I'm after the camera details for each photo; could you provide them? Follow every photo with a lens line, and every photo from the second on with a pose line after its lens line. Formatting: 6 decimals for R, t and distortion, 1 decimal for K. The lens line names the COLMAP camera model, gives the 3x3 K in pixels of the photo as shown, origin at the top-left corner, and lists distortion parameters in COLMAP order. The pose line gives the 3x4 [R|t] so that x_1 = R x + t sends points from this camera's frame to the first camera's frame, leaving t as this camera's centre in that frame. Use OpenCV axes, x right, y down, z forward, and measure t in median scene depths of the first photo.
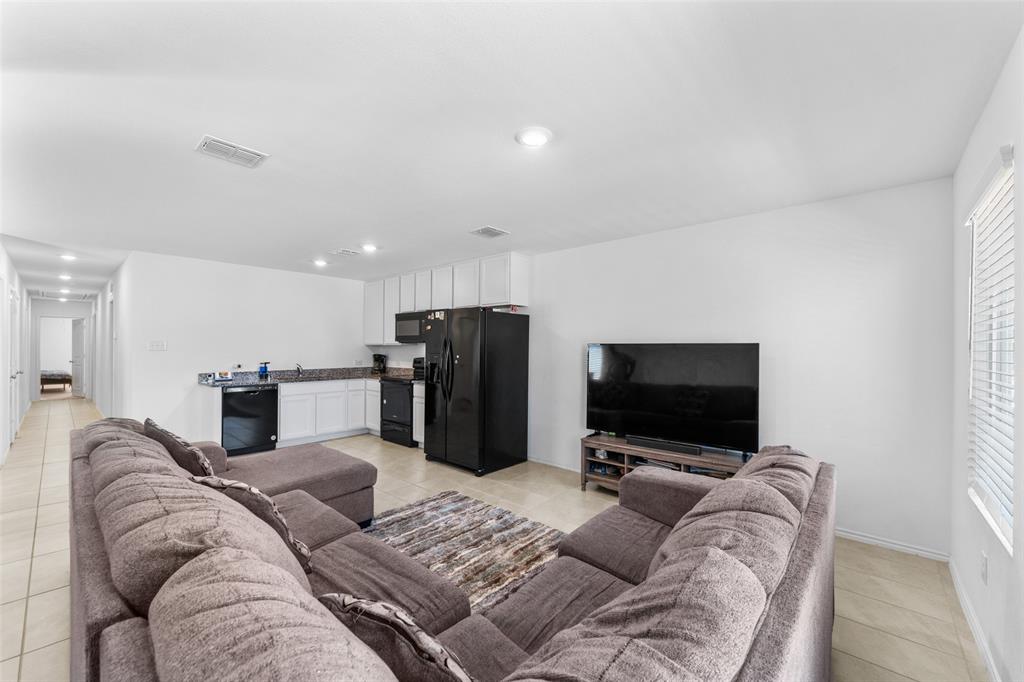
lens RADIAL K [[406.2, 0, 505.3], [0, 406.2, 346.5], [0, 0, 1]] dist [0.001365, 0.000128]
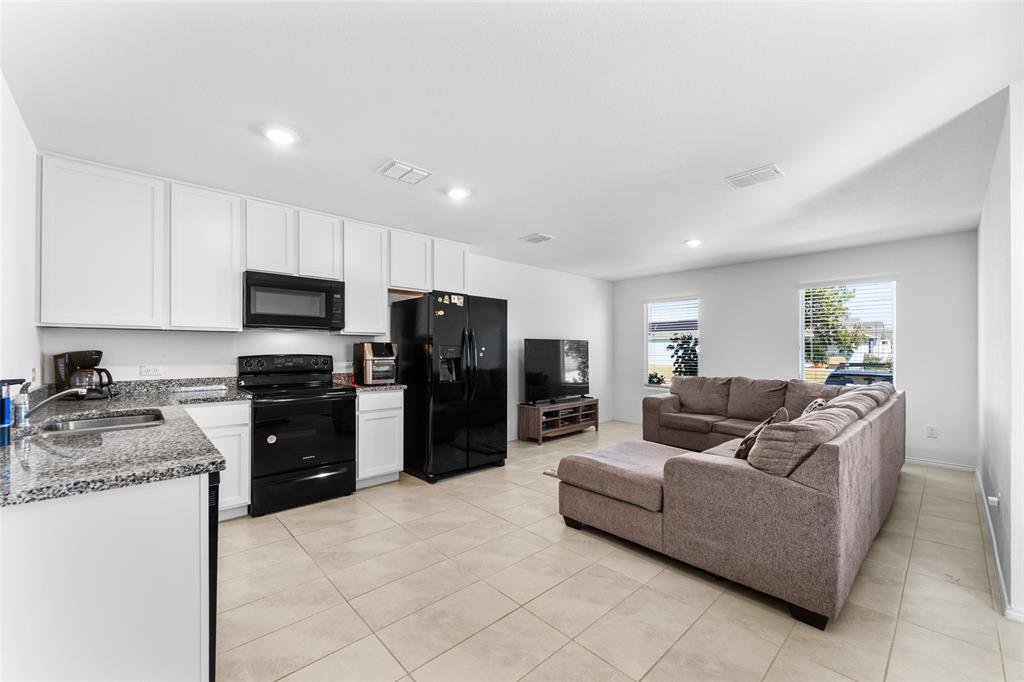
lens RADIAL K [[406.2, 0, 505.3], [0, 406.2, 346.5], [0, 0, 1]] dist [0.001365, 0.000128]
pose [[0.093609, 0.005111, 0.995596, -0.845656], [-0.002409, 0.999985, -0.004907, 0.019528], [-0.995606, -0.001939, 0.093620, 0.701176]]
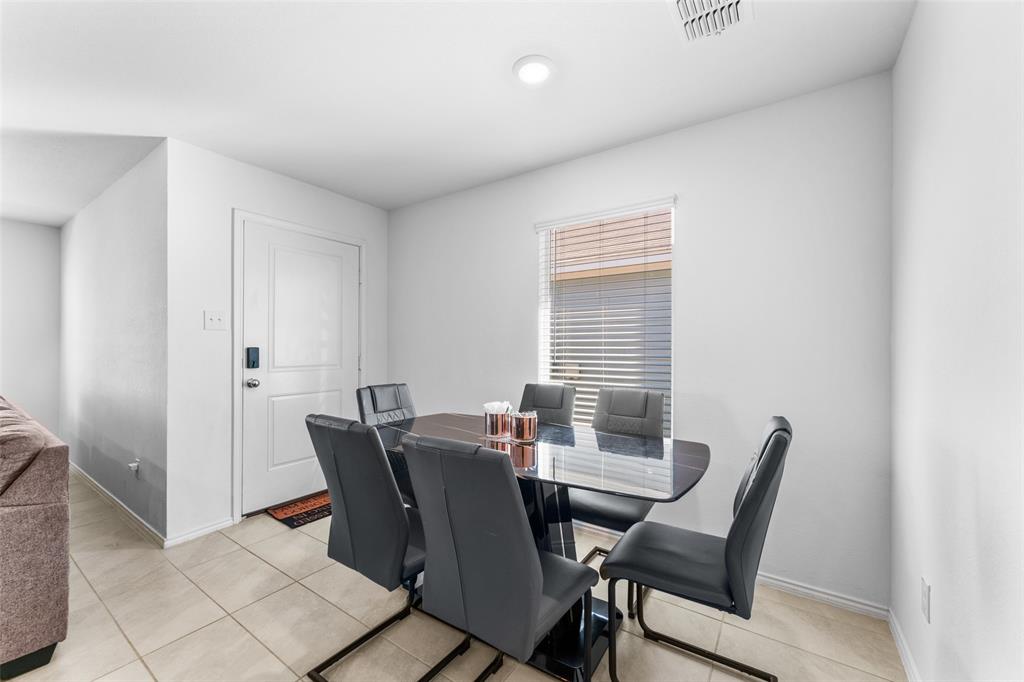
lens RADIAL K [[406.2, 0, 505.3], [0, 406.2, 346.5], [0, 0, 1]] dist [0.001365, 0.000128]
pose [[-0.991971, -0.006313, -0.126308, -0.772970], [-0.006345, 0.999980, -0.000154, 0.023313], [0.126306, 0.000648, -0.991991, 0.798167]]
